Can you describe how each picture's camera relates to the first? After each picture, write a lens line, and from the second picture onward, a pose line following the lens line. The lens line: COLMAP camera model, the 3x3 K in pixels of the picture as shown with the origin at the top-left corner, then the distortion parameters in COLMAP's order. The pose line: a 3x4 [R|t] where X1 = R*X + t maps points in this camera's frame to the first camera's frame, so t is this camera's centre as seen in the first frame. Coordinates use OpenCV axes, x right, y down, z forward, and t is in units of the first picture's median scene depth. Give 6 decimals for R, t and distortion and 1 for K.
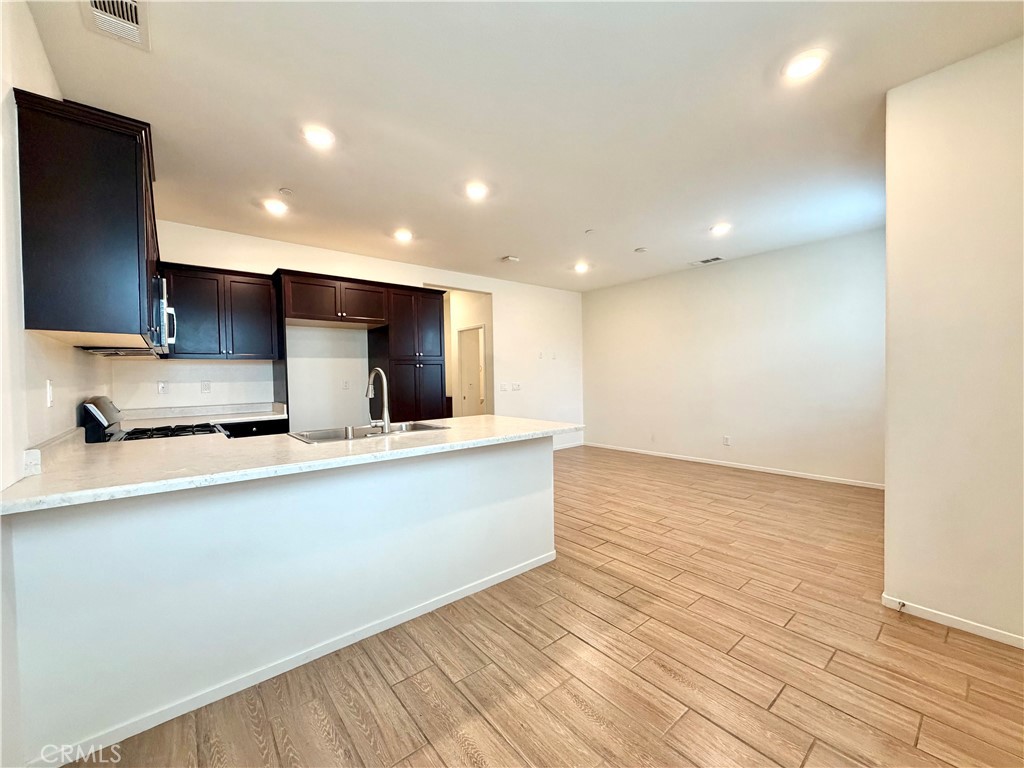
lens RADIAL K [[408.2, 0, 508.7], [0, 408.2, 385.2], [0, 0, 1]] dist [-0.001109, 0.000402]
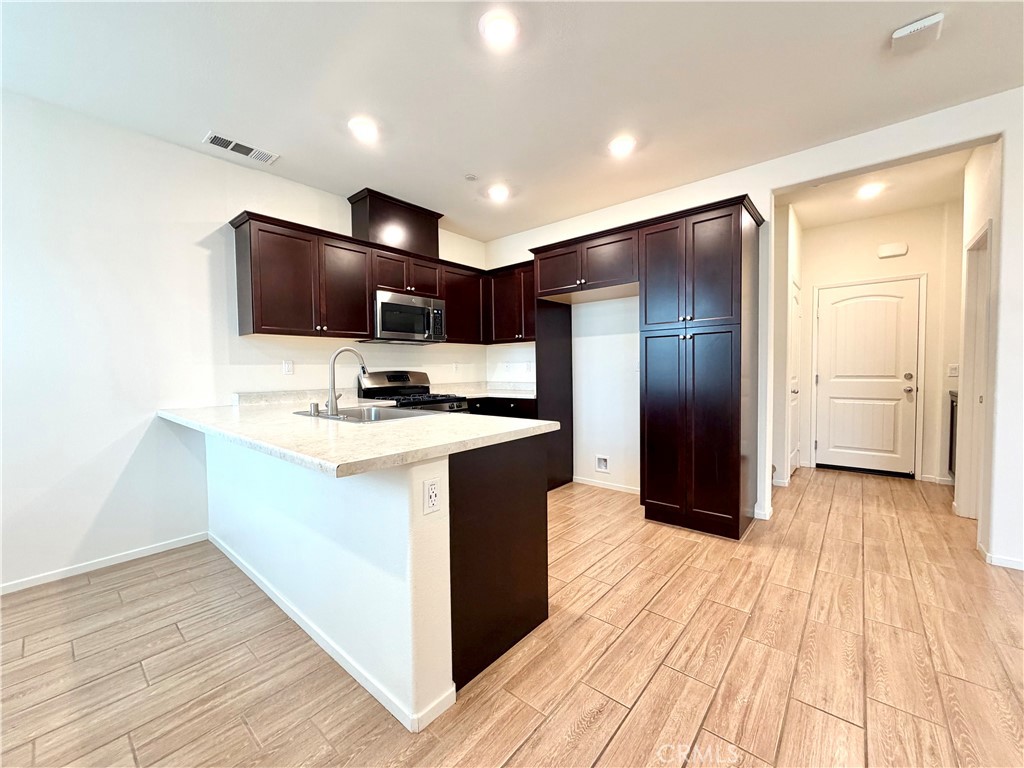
lens RADIAL K [[408.2, 0, 508.7], [0, 408.2, 385.2], [0, 0, 1]] dist [-0.001109, 0.000402]
pose [[0.174049, 0.056929, -0.983090, 0.425049], [-0.010409, 0.998378, 0.055972, -0.006323], [0.984682, 0.000491, 0.174359, 0.750694]]
